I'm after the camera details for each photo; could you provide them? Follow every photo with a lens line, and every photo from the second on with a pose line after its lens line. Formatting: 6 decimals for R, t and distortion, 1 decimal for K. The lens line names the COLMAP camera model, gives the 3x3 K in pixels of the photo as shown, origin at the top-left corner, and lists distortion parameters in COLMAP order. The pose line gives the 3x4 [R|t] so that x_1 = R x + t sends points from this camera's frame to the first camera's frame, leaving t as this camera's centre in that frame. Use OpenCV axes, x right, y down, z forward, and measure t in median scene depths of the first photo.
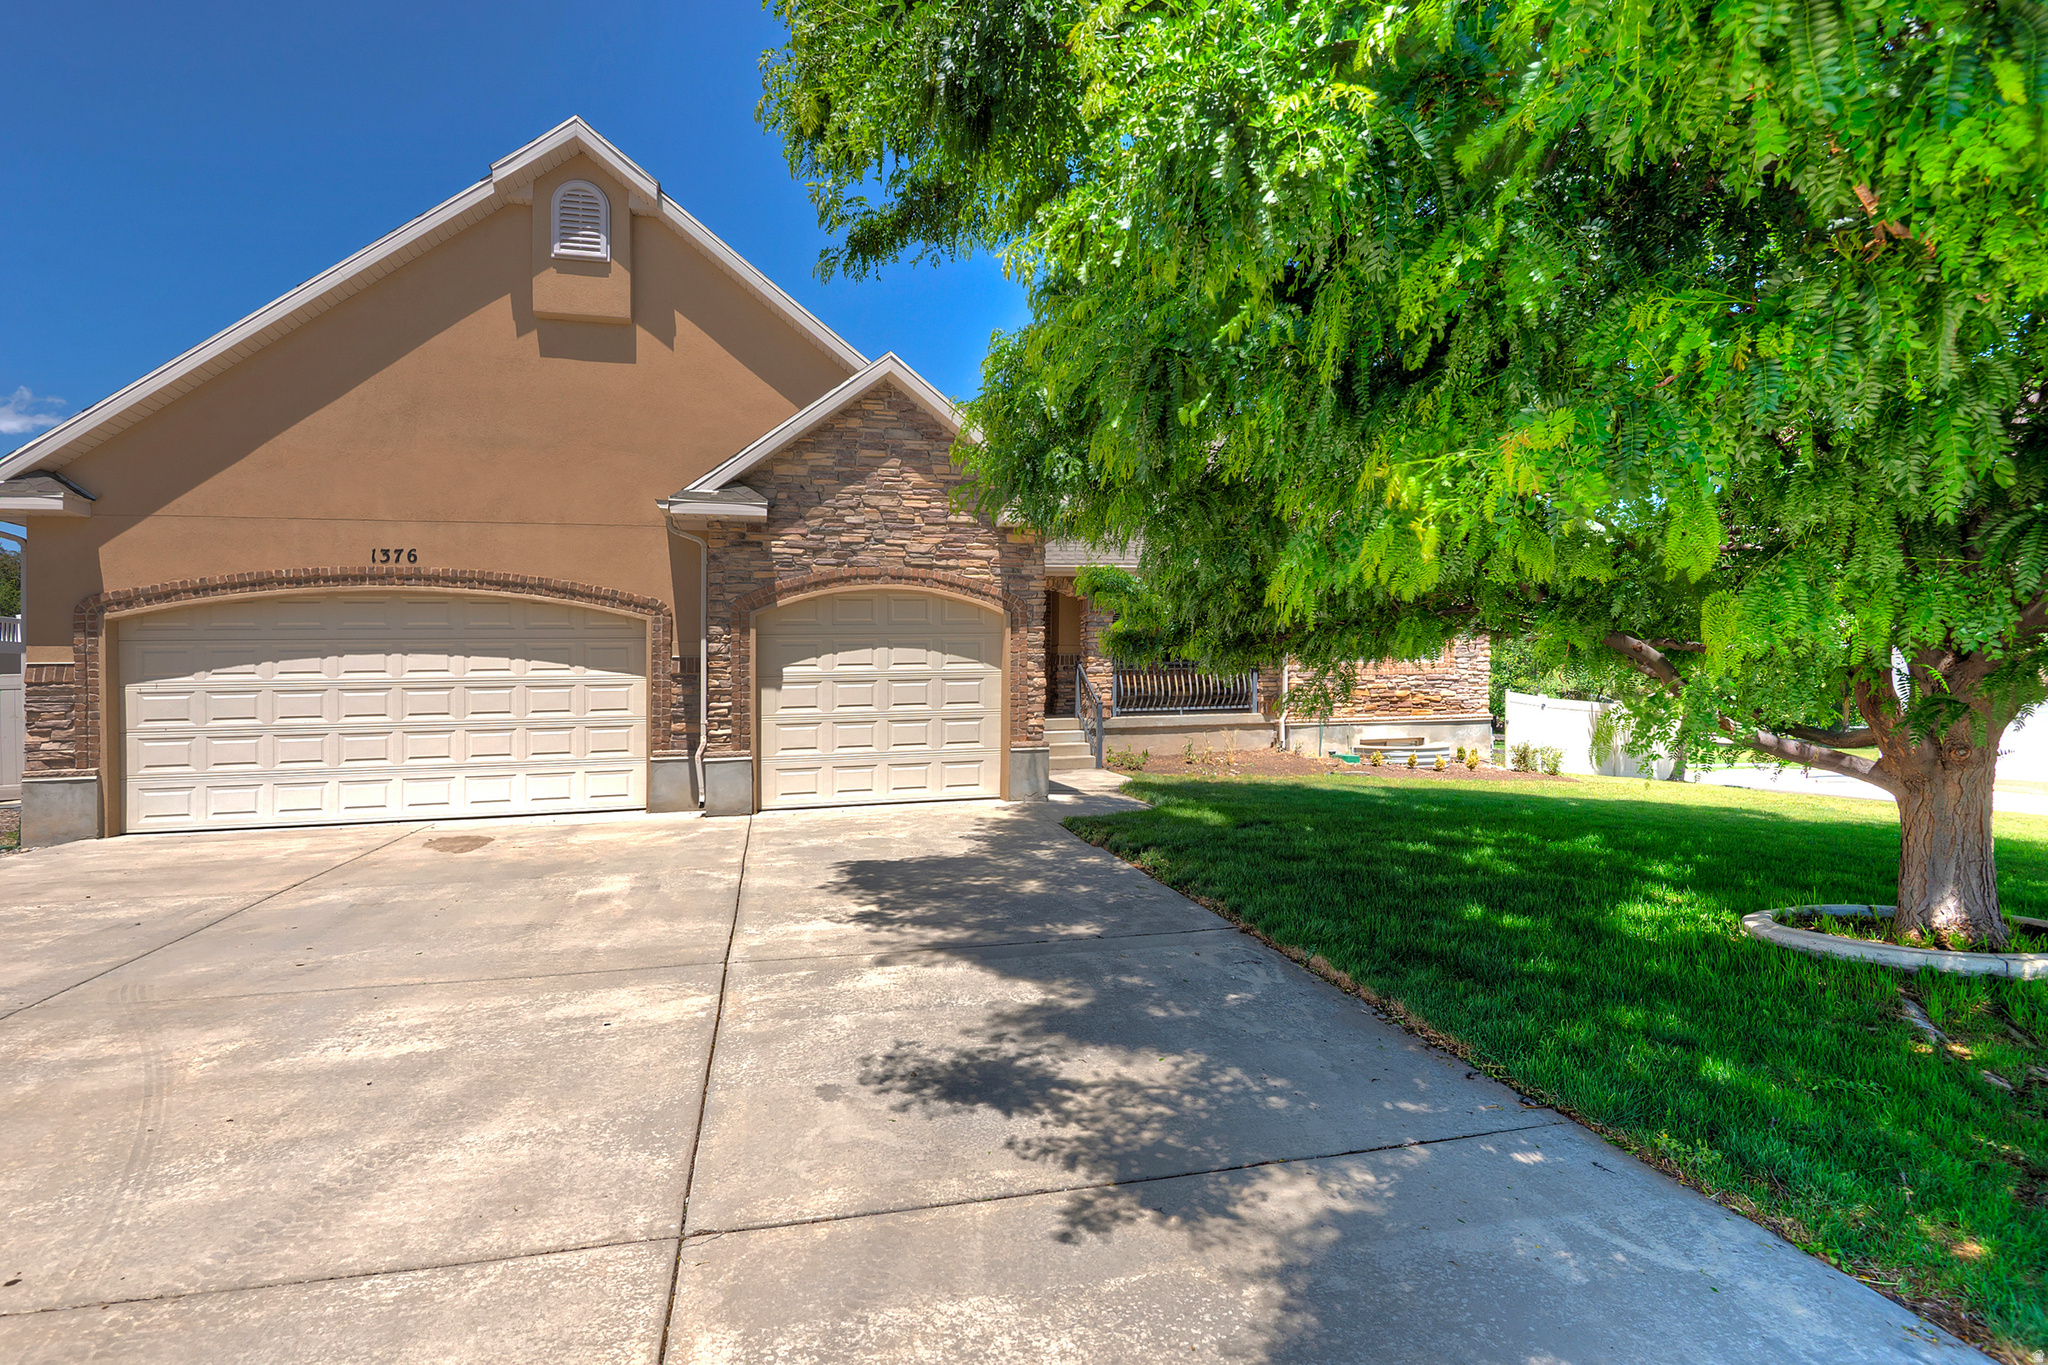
lens RADIAL K [[957.8, 0, 1034.7], [0, 957.8, 666.1], [0, 0, 1]] dist [0.011644, -0.003597]
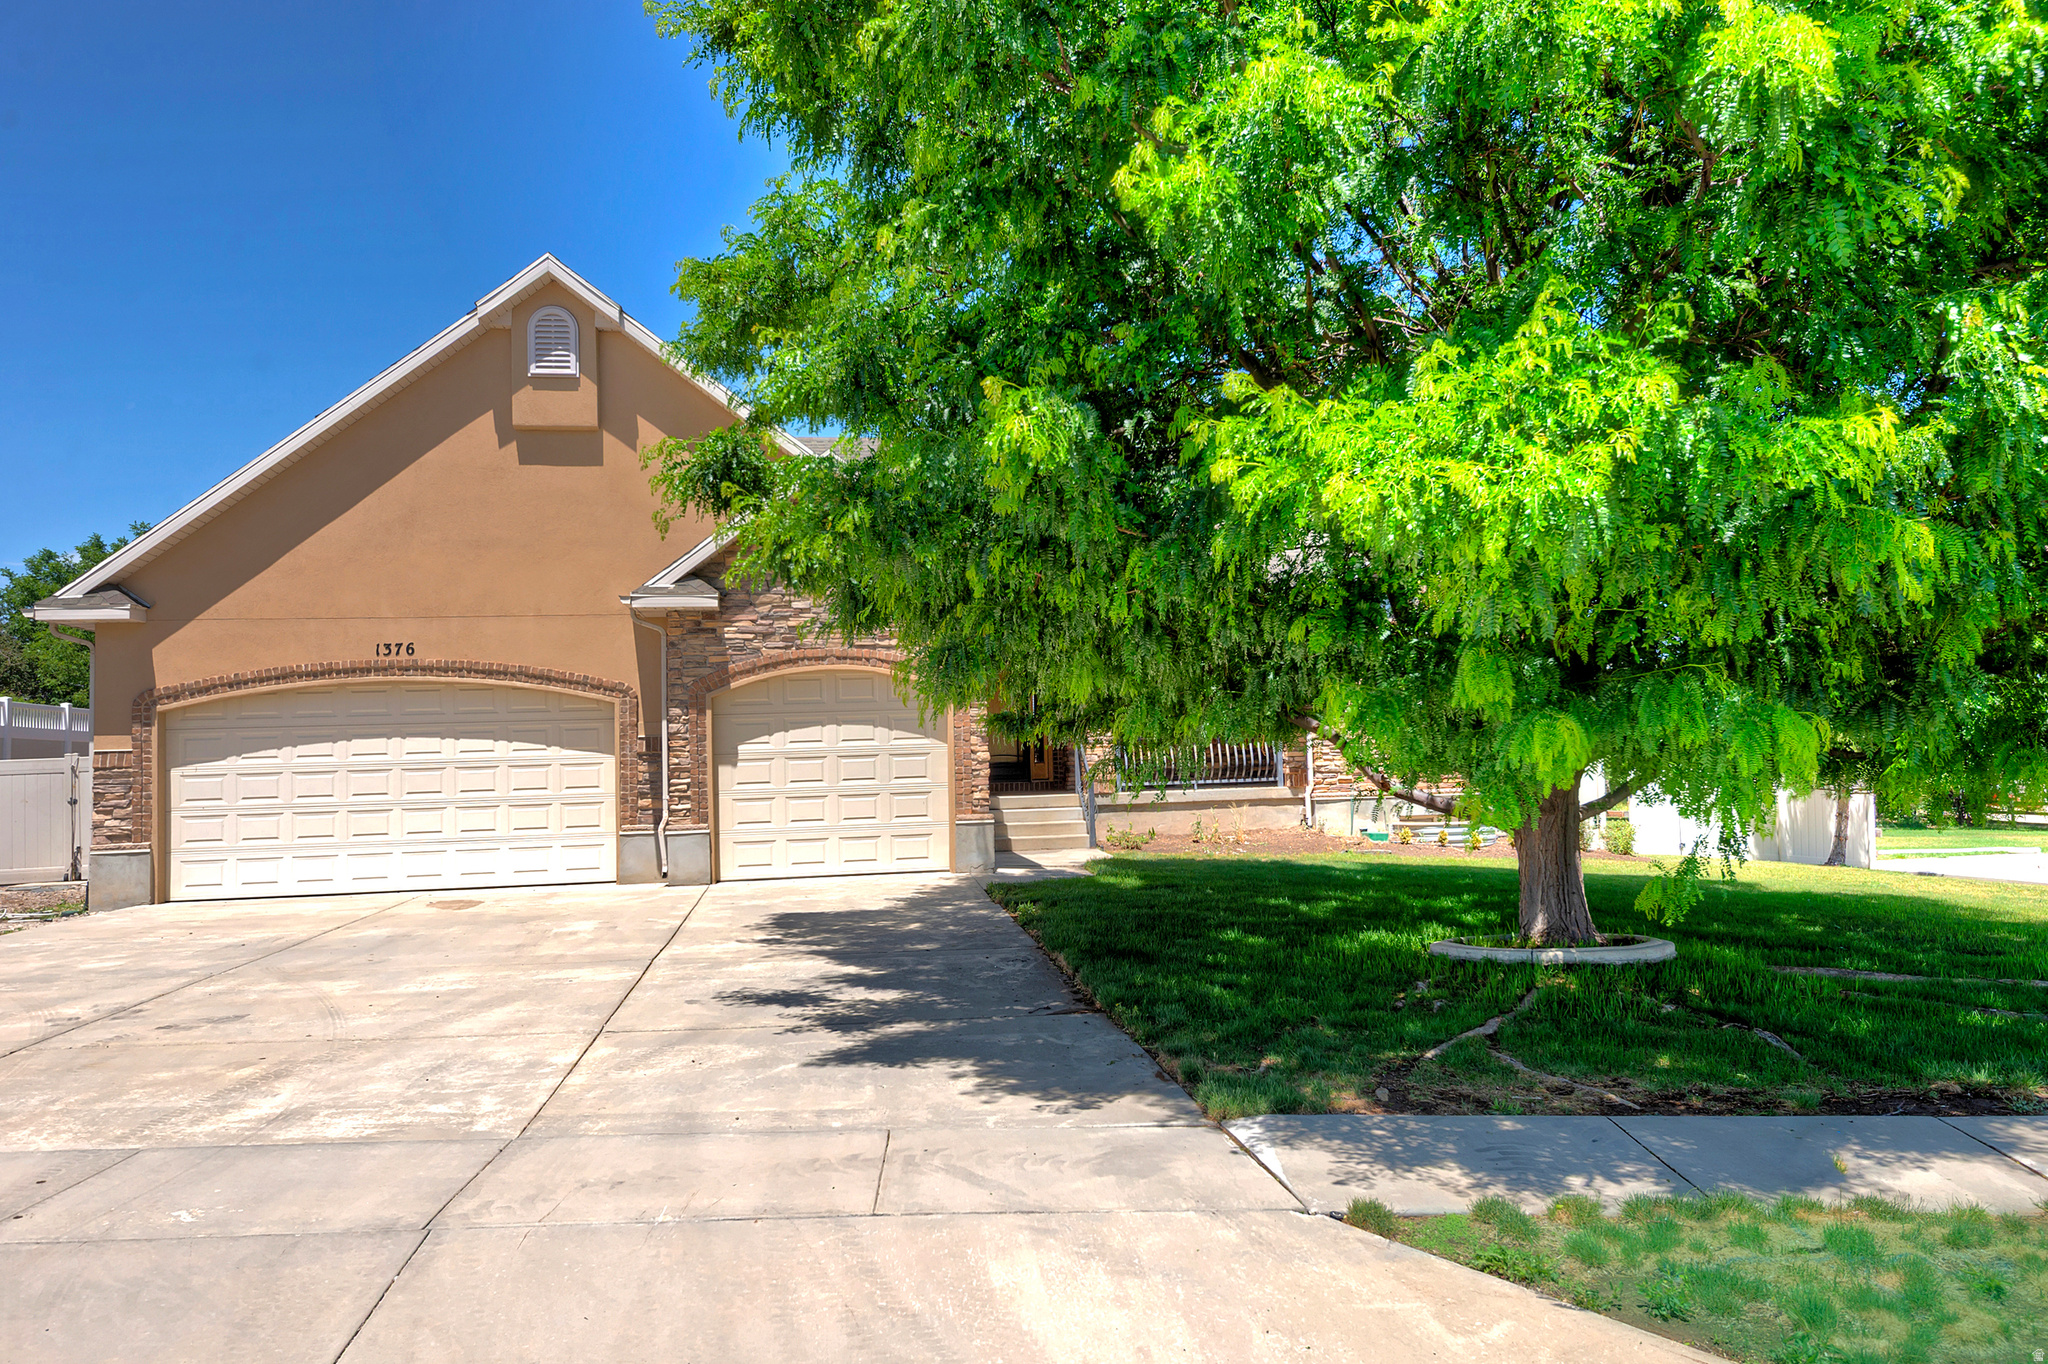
lens RADIAL K [[1368.8, 0, 1014.6], [0, 1368.8, 701.3], [0, 0, 1]] dist [0.027380, -0.008094]
pose [[0.992455, -0.016993, -0.121429, 0.231332], [0.014465, 0.999661, -0.021667, -0.010066], [0.121756, 0.019747, 0.992364, -0.478930]]
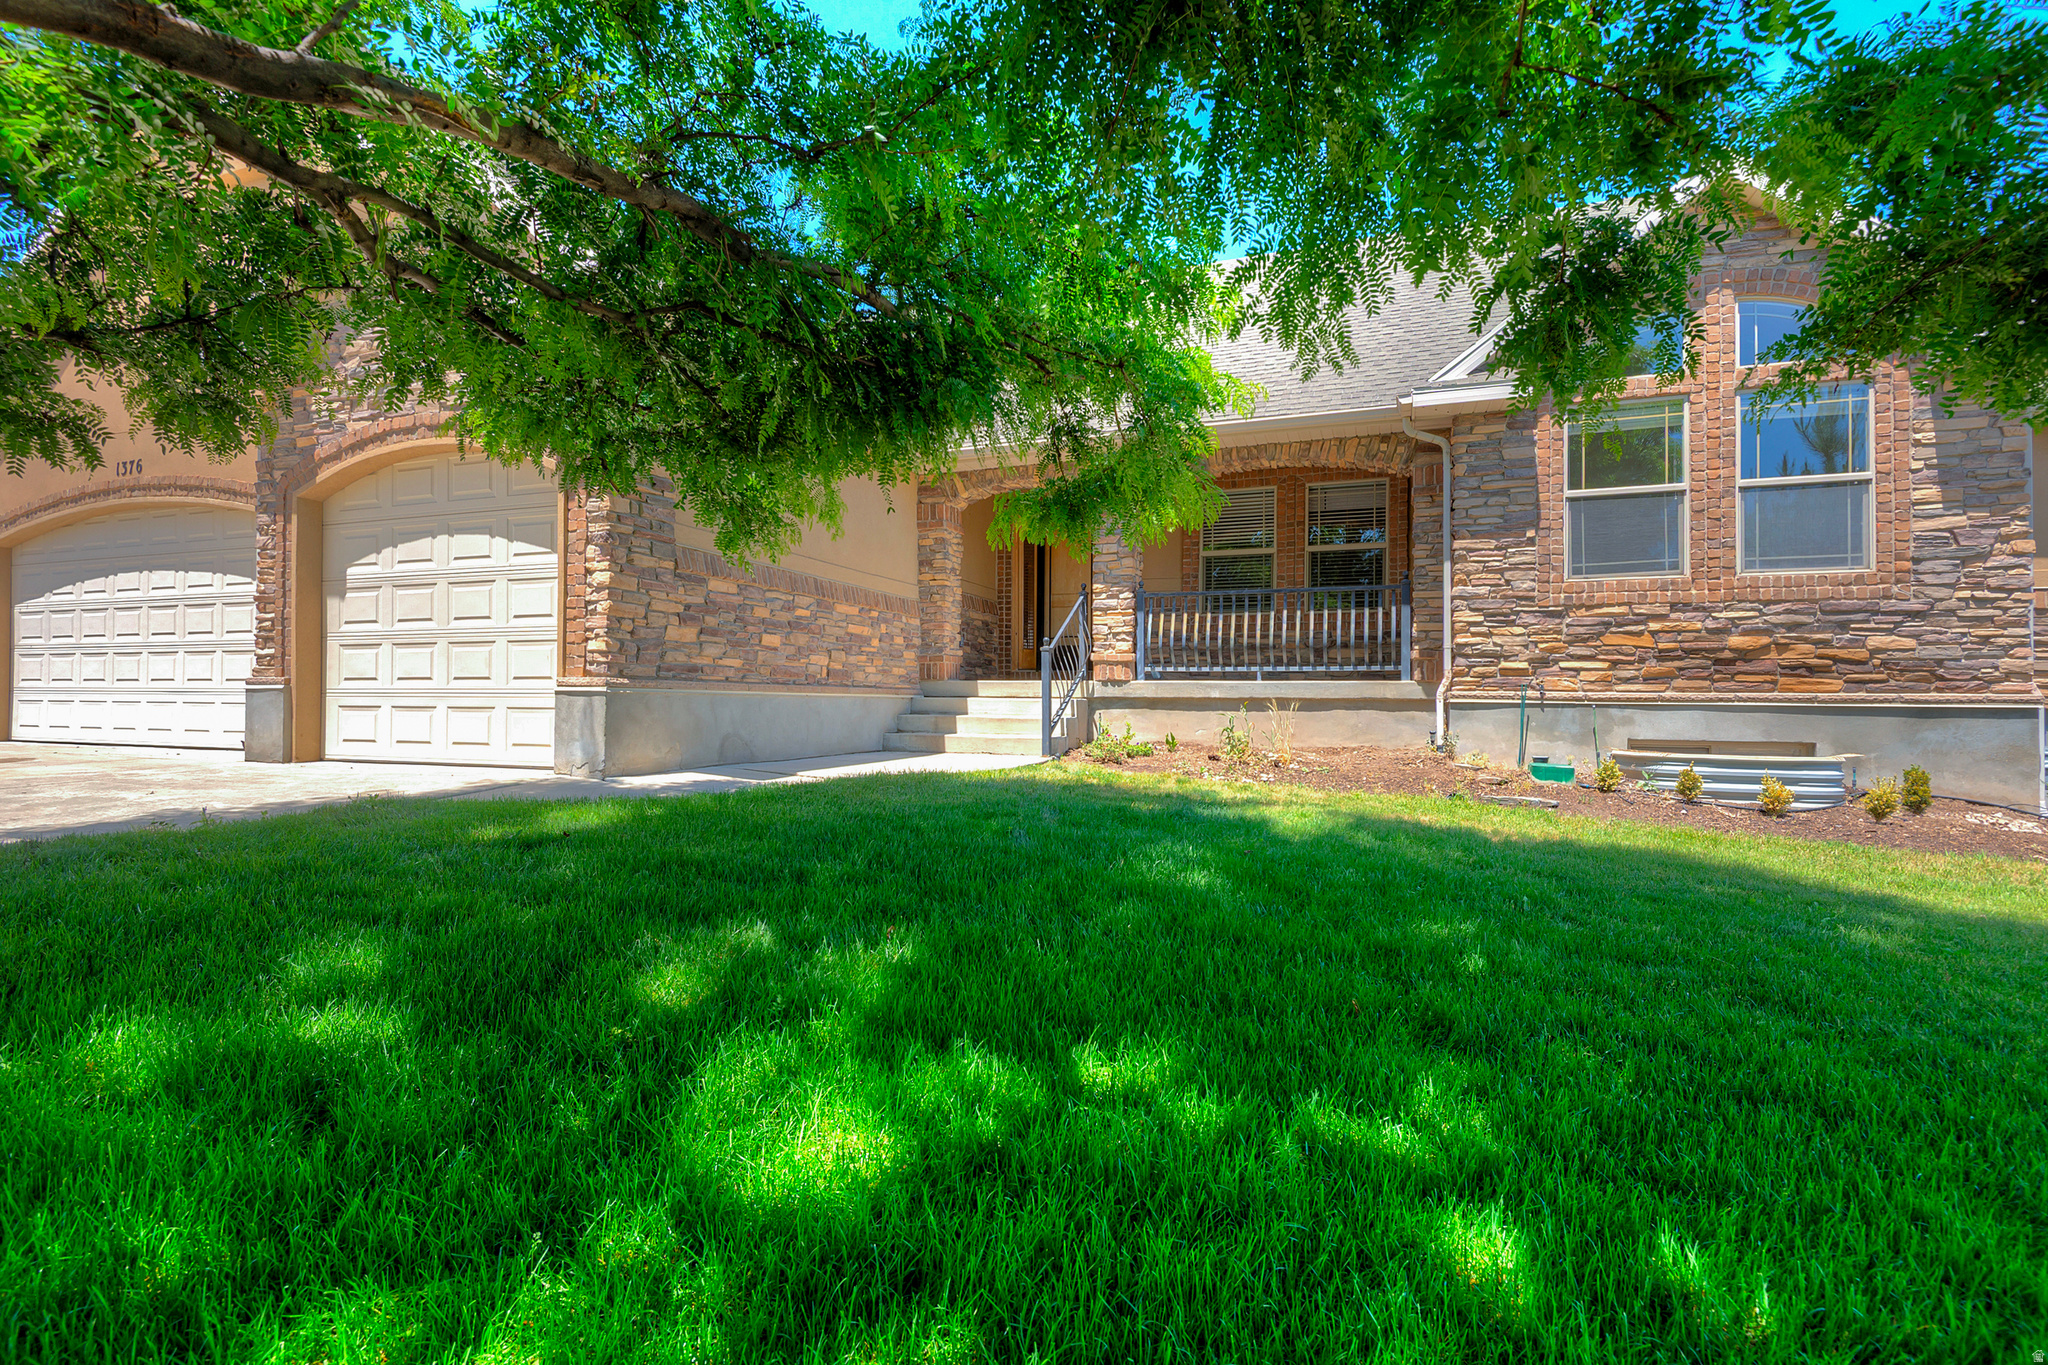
lens RADIAL K [[948.6, 0, 1023.4], [0, 948.6, 662.5], [0, 0, 1]] dist [-0.004344, -0.003297]
pose [[0.816528, 0.004506, -0.577289, 0.598434], [-0.012070, 0.999884, -0.009267, 0.076371], [0.577180, 0.014534, 0.816488, 0.722710]]
